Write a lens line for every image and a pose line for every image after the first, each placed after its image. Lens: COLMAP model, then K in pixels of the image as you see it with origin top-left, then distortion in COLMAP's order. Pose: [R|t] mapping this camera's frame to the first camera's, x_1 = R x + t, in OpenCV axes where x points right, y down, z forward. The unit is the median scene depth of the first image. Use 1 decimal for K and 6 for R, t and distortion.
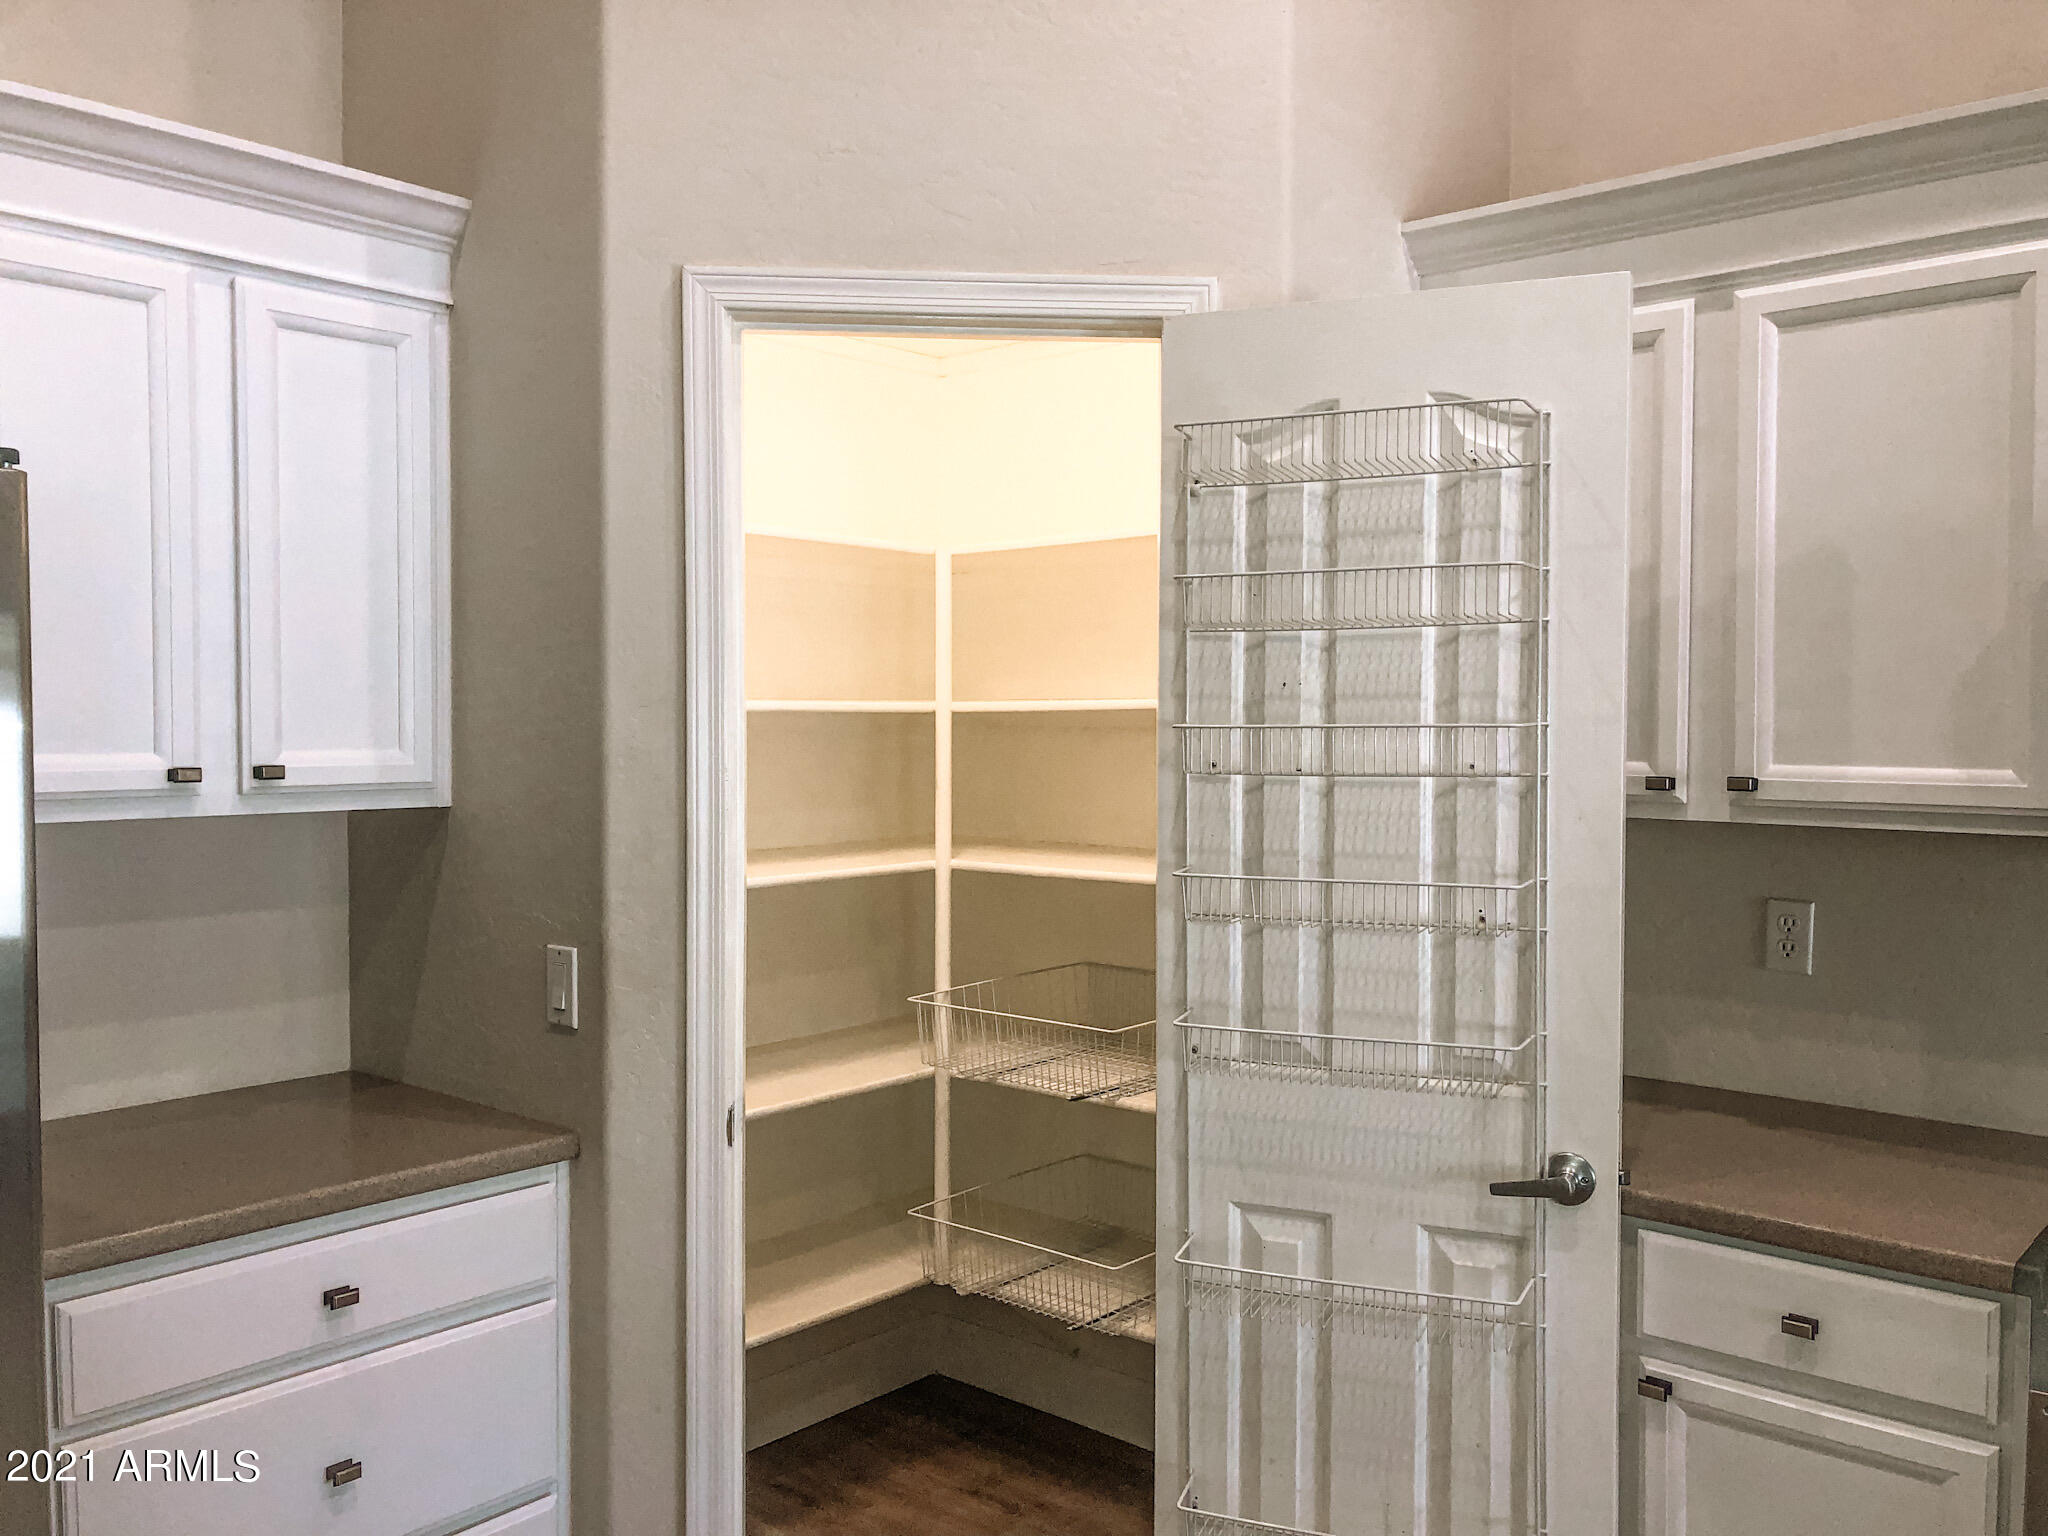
lens RADIAL K [[1671.5, 0, 1032.4], [0, 1671.5, 764.2], [0, 0, 1]] dist [0.027674, -0.000102]
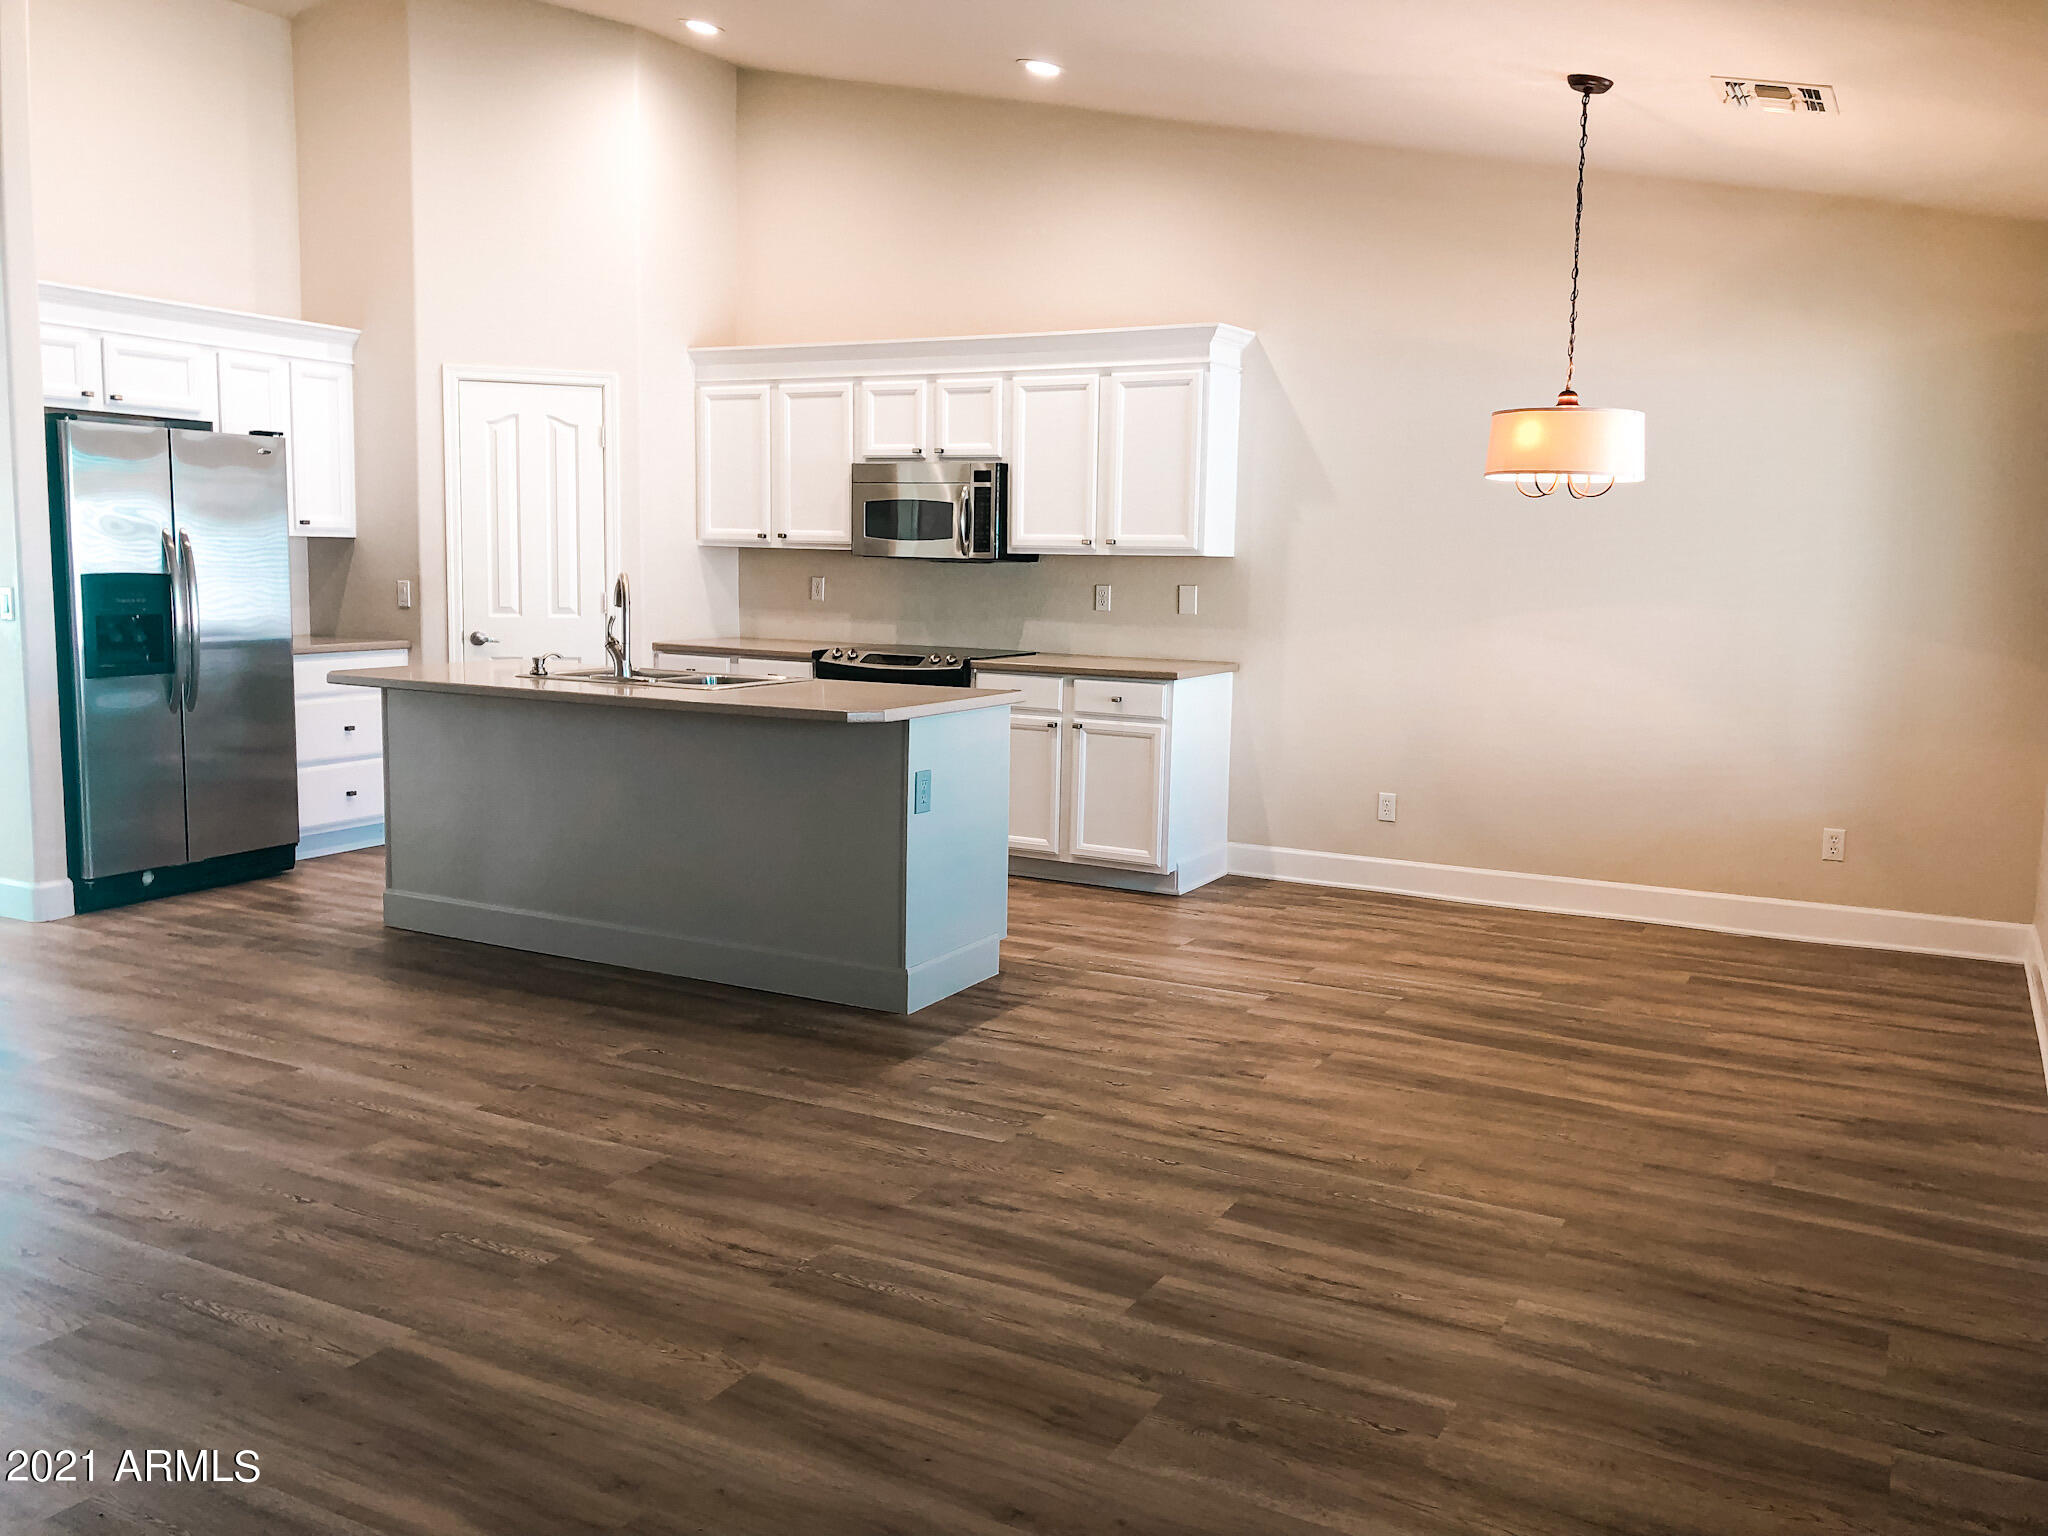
lens RADIAL K [[1671.5, 0, 1009.3], [0, 1671.5, 755.5], [0, 0, 1]] dist [0.027674, -0.000102]
pose [[0.976686, -0.010038, 0.214437, 0.149703], [-0.010721, 0.995379, 0.095427, 0.125253], [-0.214404, -0.095501, 0.972065, -2.369989]]
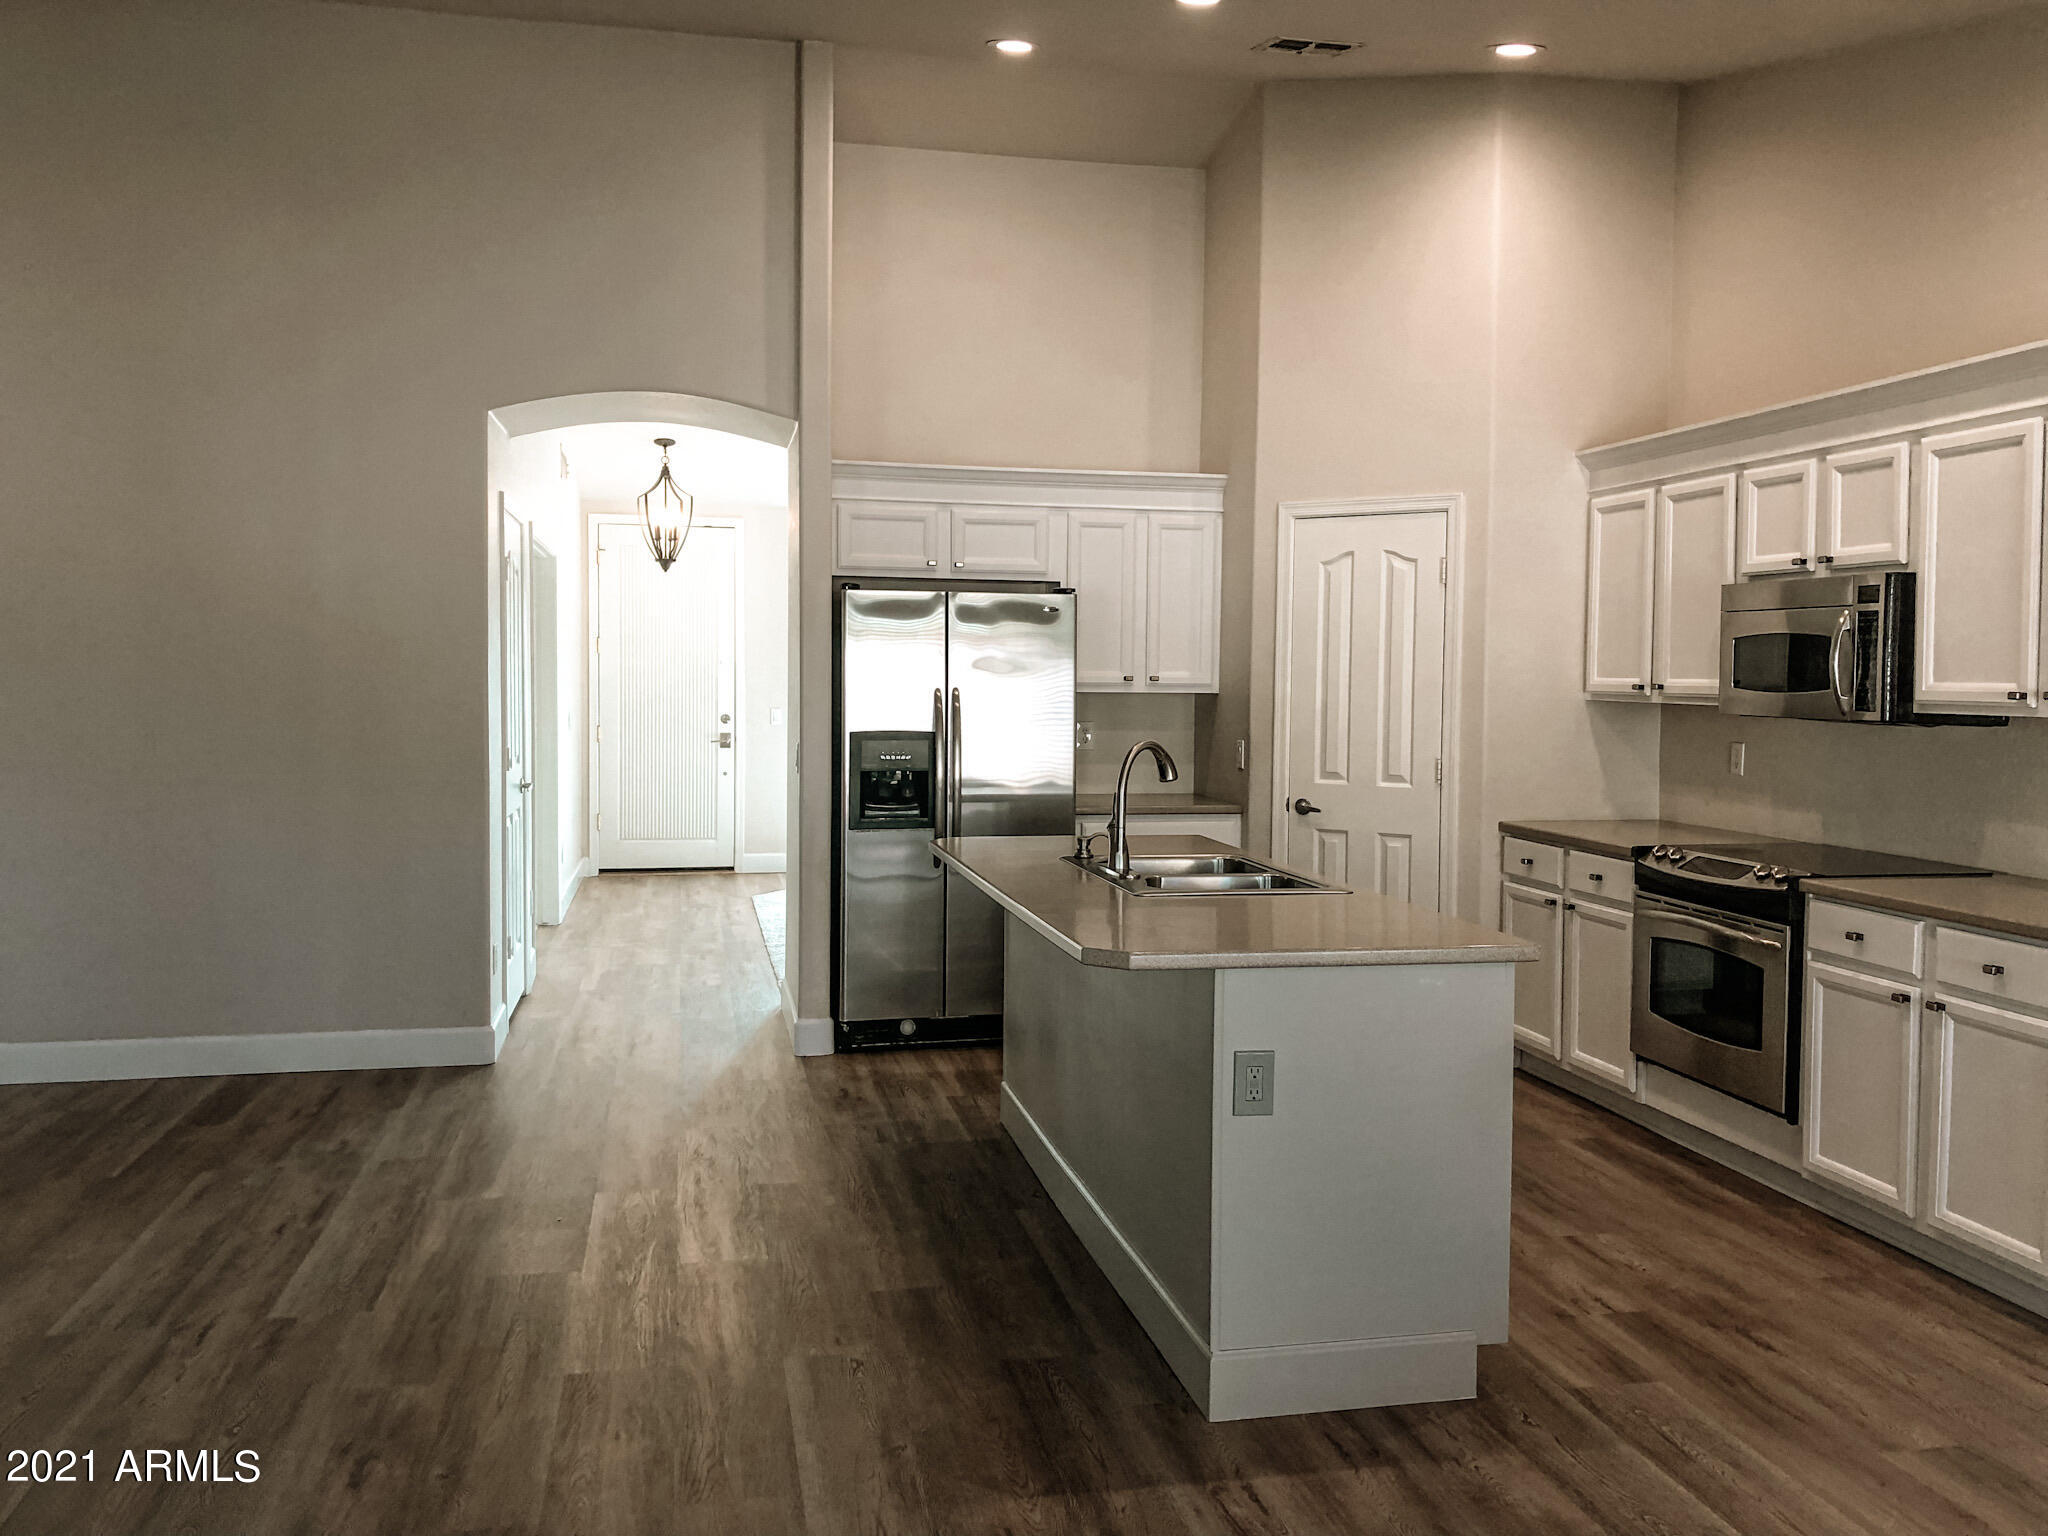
lens RADIAL K [[1671.5, 0, 1029.2], [0, 1671.5, 738.1], [0, 0, 1]] dist [0.027674, -0.000102]
pose [[0.794153, 0.028251, -0.607061, 1.186892], [-0.023850, 0.999598, 0.015318, 0.071475], [0.607250, 0.002313, 0.794508, -1.512038]]
